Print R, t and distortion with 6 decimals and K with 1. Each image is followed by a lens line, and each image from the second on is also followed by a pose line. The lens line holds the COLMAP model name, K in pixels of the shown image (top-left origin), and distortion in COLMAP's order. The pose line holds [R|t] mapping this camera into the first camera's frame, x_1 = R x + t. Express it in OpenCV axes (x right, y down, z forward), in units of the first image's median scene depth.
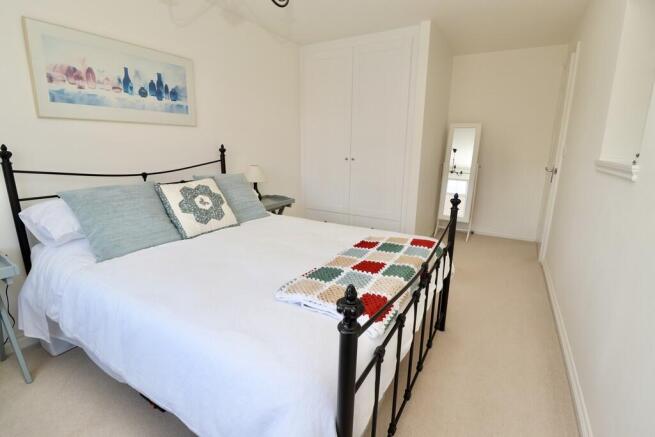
lens RADIAL K [[307.0, 0, 329.6], [0, 307.0, 219.3], [0, 0, 1]] dist [-0.025406, -0.000750]
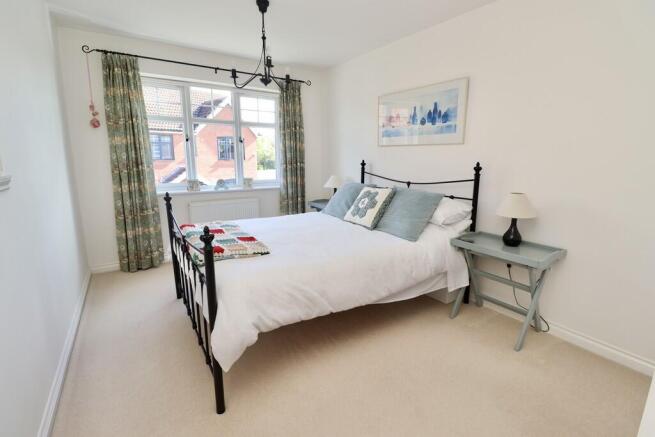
lens RADIAL K [[307.0, 0, 327.7], [0, 307.0, 216.4], [0, 0, 1]] dist [-0.025406, -0.000750]
pose [[-0.453125, 0.148783, -0.878943, 0.747841], [-0.228596, 0.933612, 0.275885, -0.293477], [0.861639, 0.325933, -0.389032, 1.234869]]
